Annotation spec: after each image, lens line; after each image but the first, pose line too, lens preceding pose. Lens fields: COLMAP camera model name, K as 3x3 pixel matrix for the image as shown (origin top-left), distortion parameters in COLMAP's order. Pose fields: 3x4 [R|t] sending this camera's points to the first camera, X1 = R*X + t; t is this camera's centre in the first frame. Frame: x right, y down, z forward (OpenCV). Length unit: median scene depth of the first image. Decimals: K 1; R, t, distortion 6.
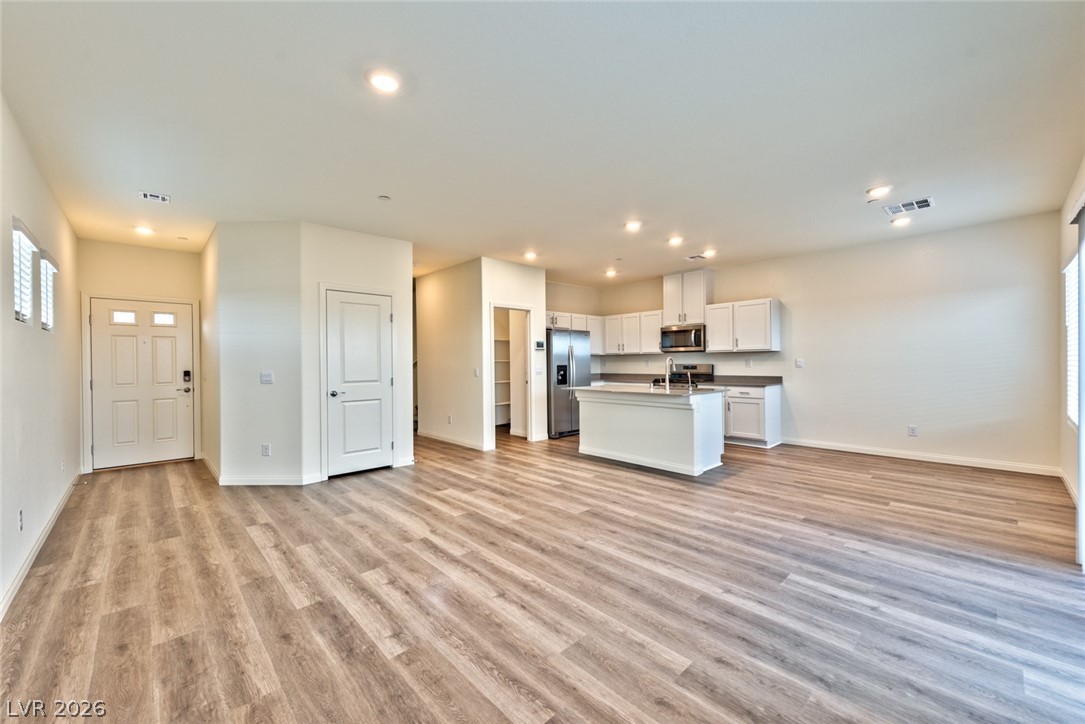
lens RADIAL K [[426.7, 0, 544.7], [0, 426.7, 360.2], [0, 0, 1]] dist [0.014840, 0.000352]
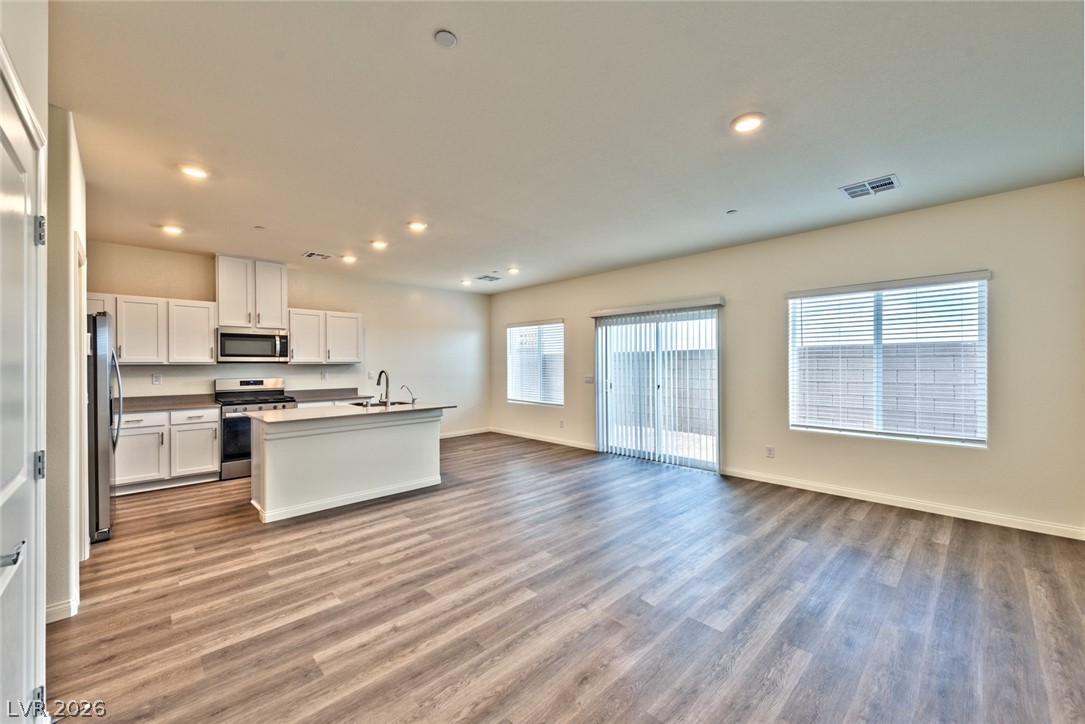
lens RADIAL K [[426.7, 0, 546.8], [0, 426.7, 361.8], [0, 0, 1]] dist [0.014840, 0.000352]
pose [[-0.020827, 0.014453, 0.999679, -0.477486], [0.004495, 0.999887, -0.014363, -0.008399], [-0.999773, 0.004194, -0.020890, 0.509136]]
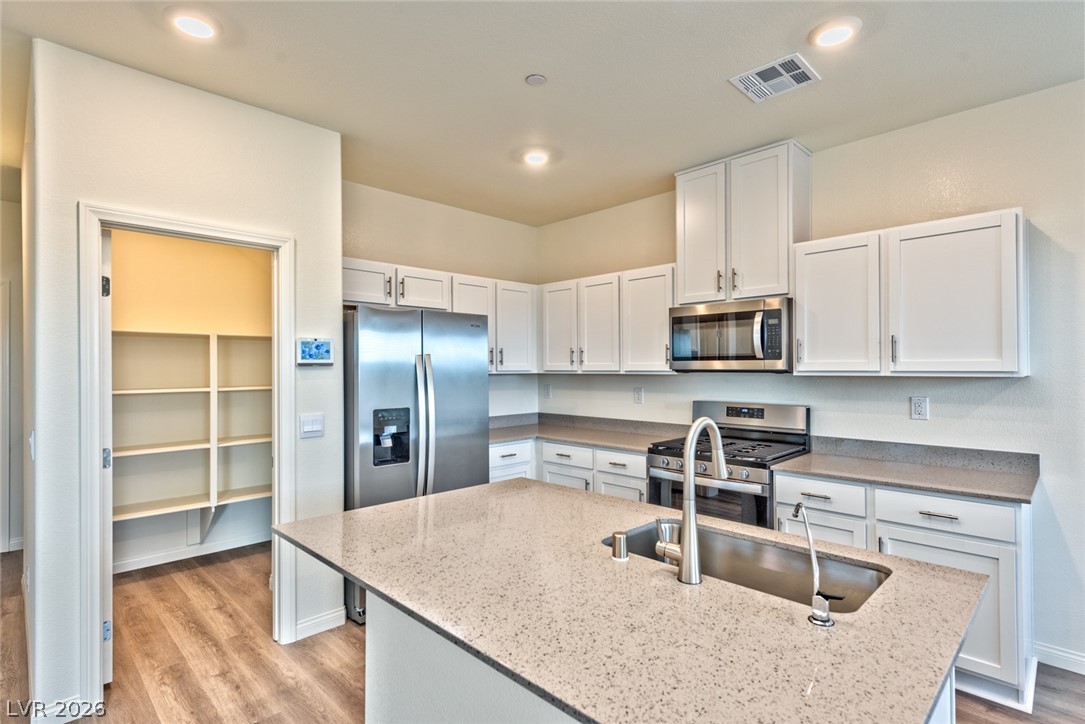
lens RADIAL K [[530.5, 0, 548.5], [0, 530.5, 361.4], [0, 0, 1]] dist [0.001793, 0.000163]
pose [[0.999488, 0.006409, 0.031359, 0.158907], [-0.006180, 0.999954, -0.007393, -0.025313], [-0.031405, 0.007195, 0.999481, 0.562877]]
